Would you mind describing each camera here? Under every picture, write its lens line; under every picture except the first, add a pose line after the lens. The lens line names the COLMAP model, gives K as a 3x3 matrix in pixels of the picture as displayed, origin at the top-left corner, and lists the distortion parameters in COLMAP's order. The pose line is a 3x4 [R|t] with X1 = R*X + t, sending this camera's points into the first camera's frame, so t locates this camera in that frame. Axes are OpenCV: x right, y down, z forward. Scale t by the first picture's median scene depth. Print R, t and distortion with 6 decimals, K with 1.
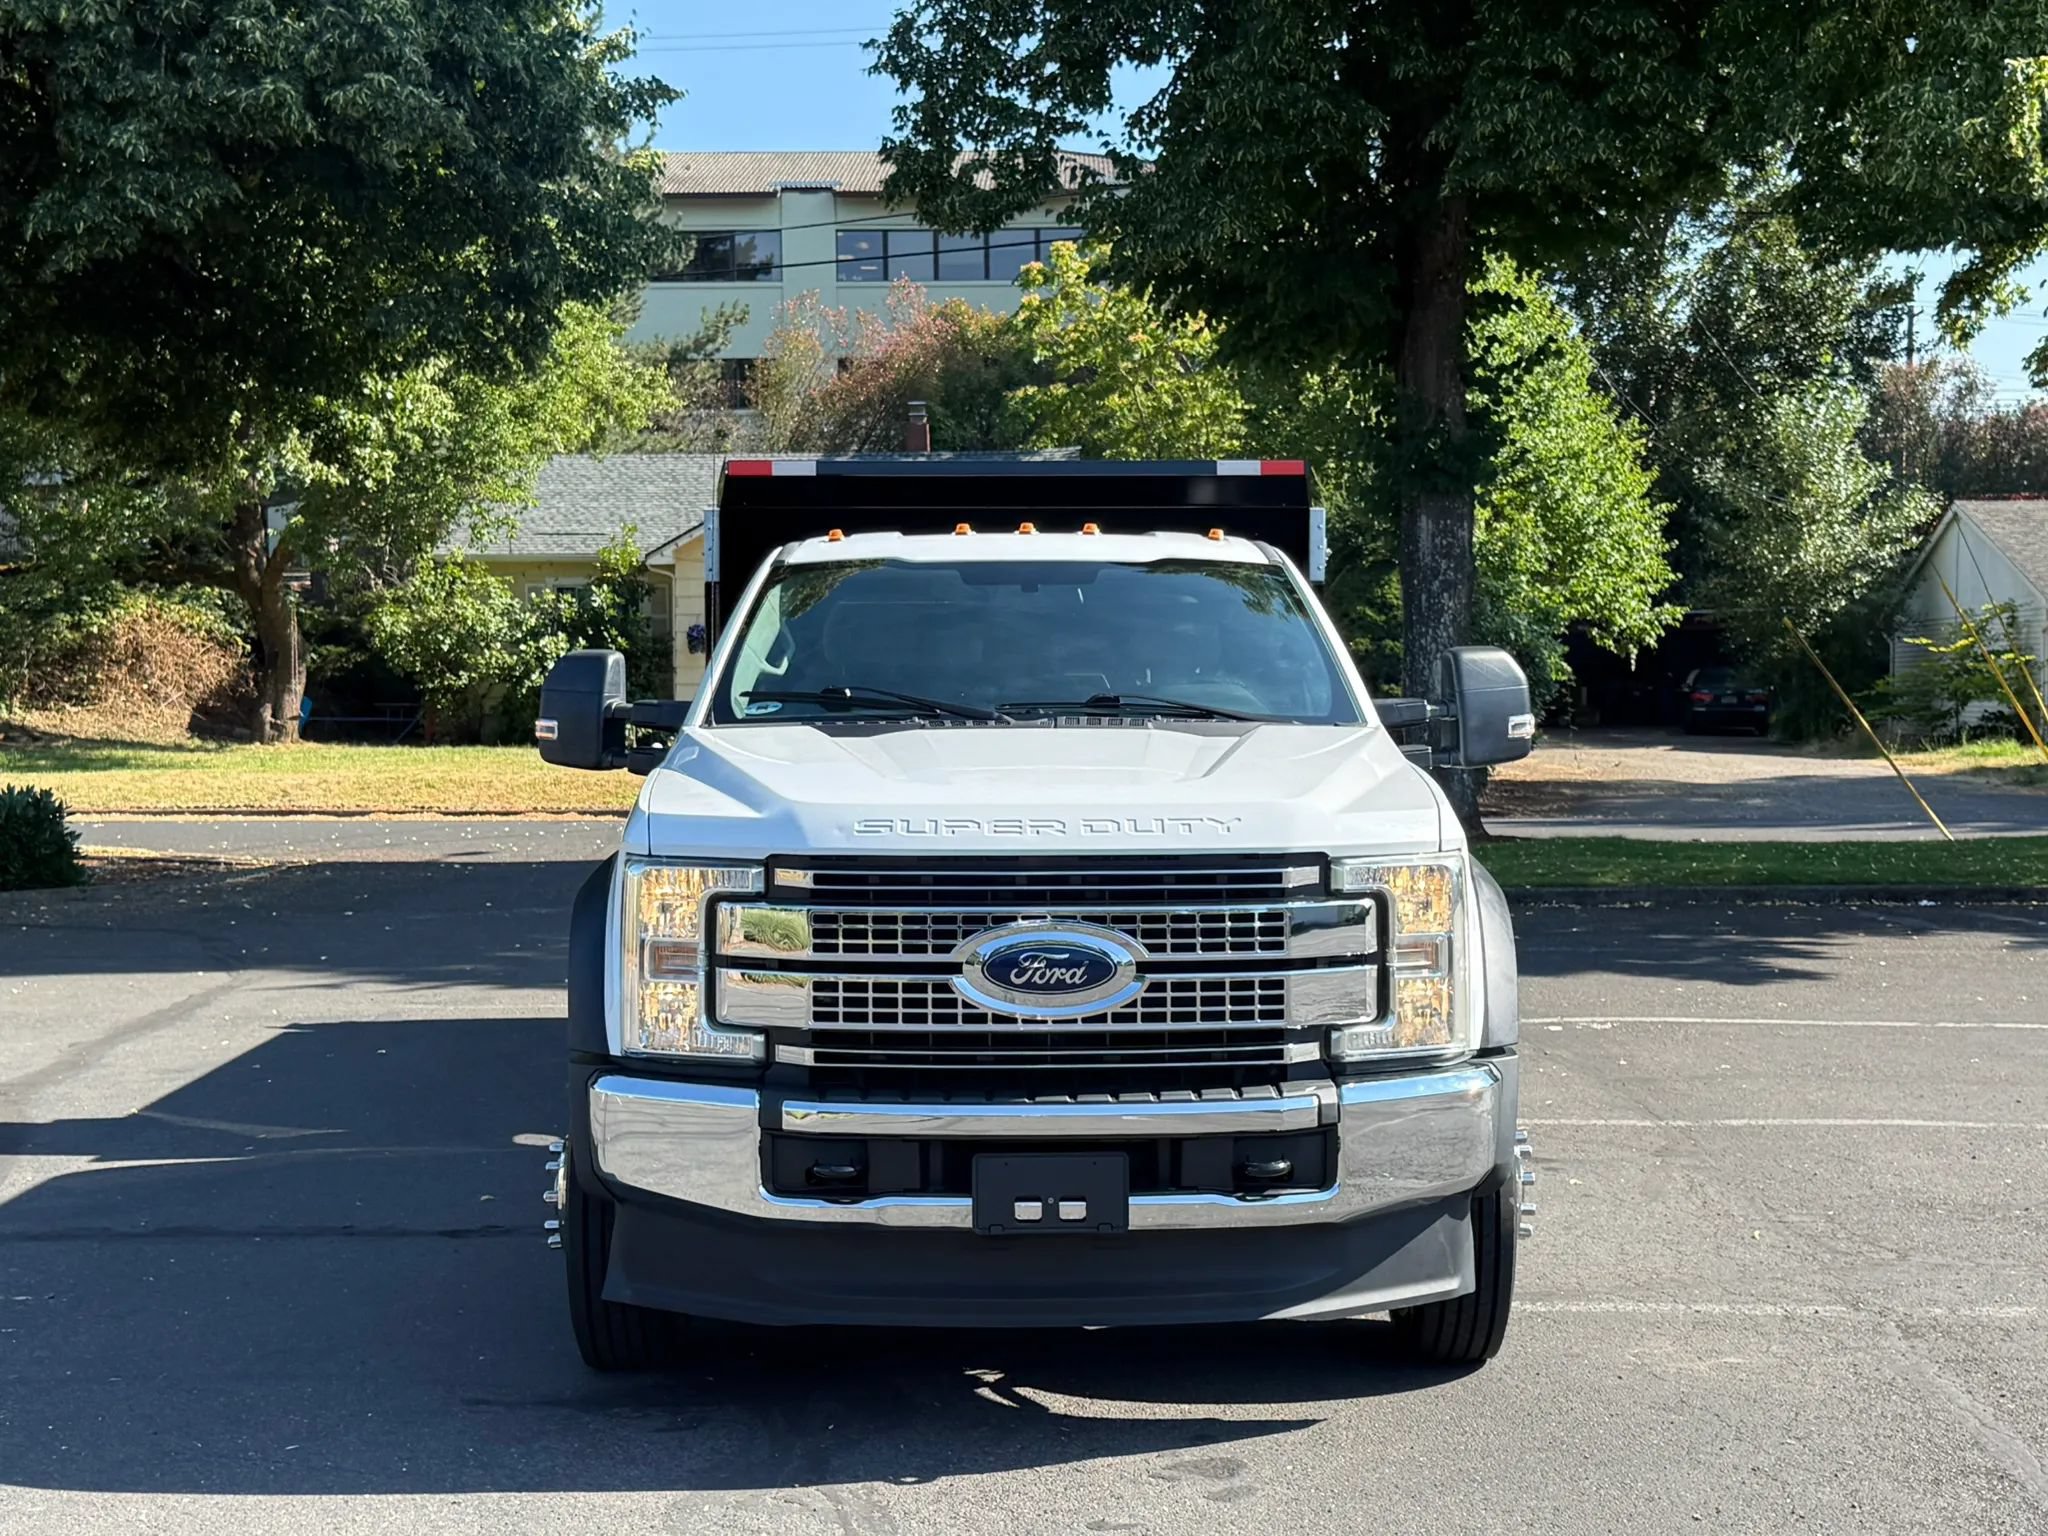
lens RADIAL K [[2716.8, 0, 1025.4], [0, 2716.8, 777.5], [0, 0, 1]] dist [0.123088, 0.000000]
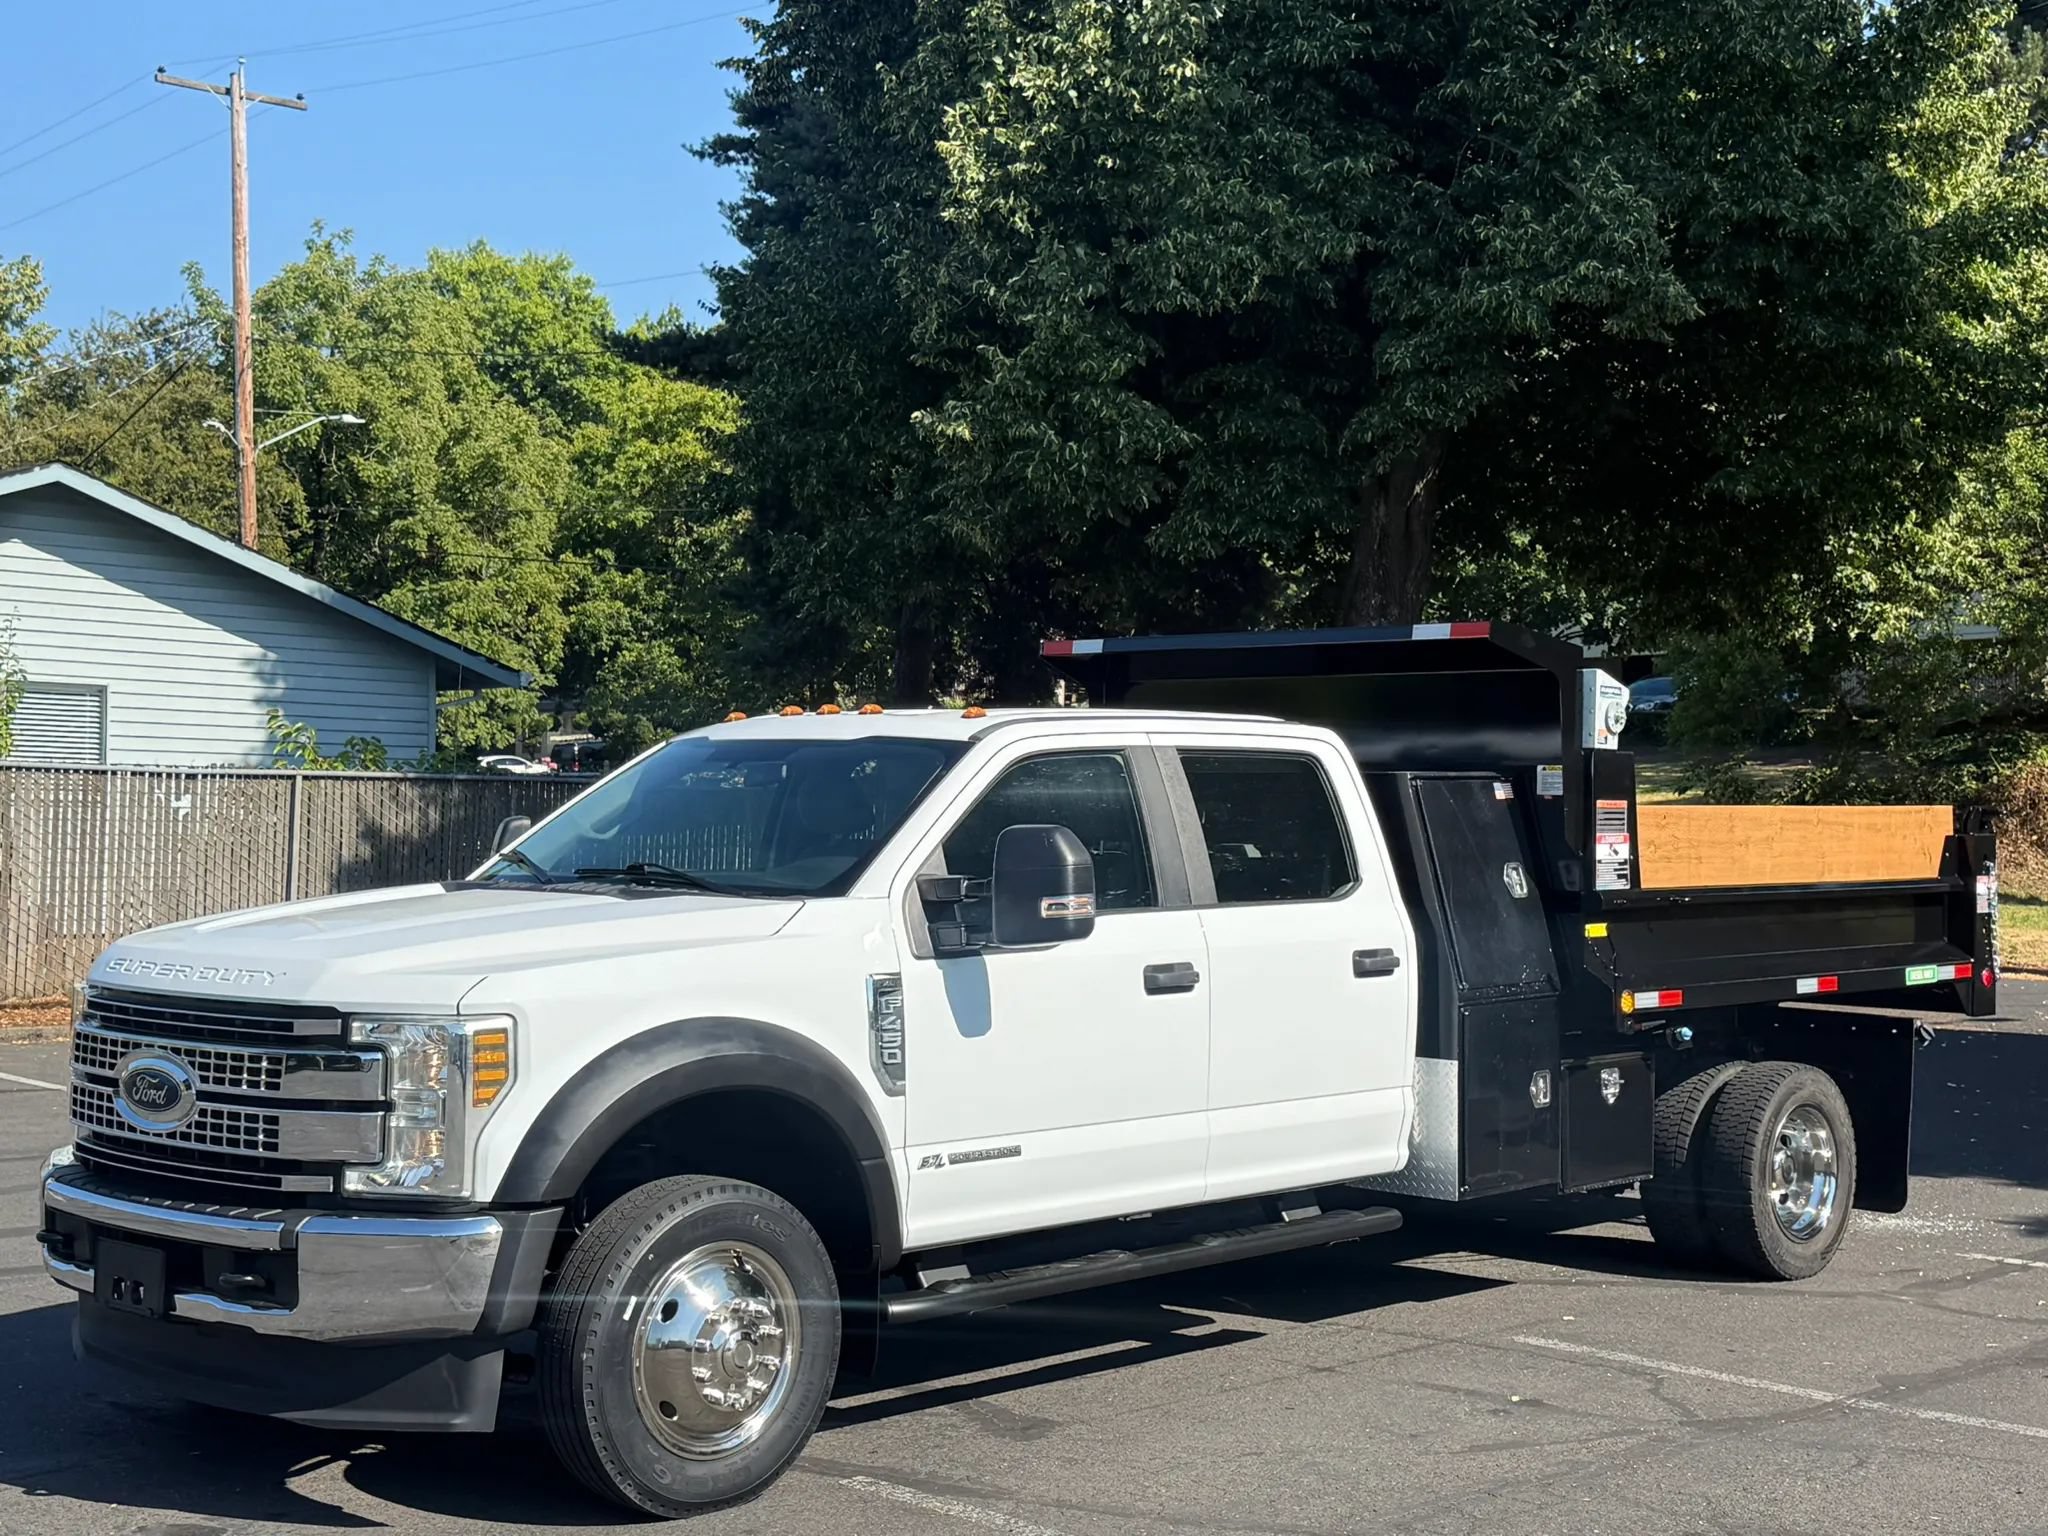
lens RADIAL K [[2716.8, 0, 1042.9], [0, 2716.8, 744.0], [0, 0, 1]] dist [0.123088, 0.000000]
pose [[0.715503, -0.004646, -0.698594, 1.124844], [-0.040836, 0.997990, -0.048461, -0.038855], [0.697415, 0.063202, 0.713875, 0.386387]]
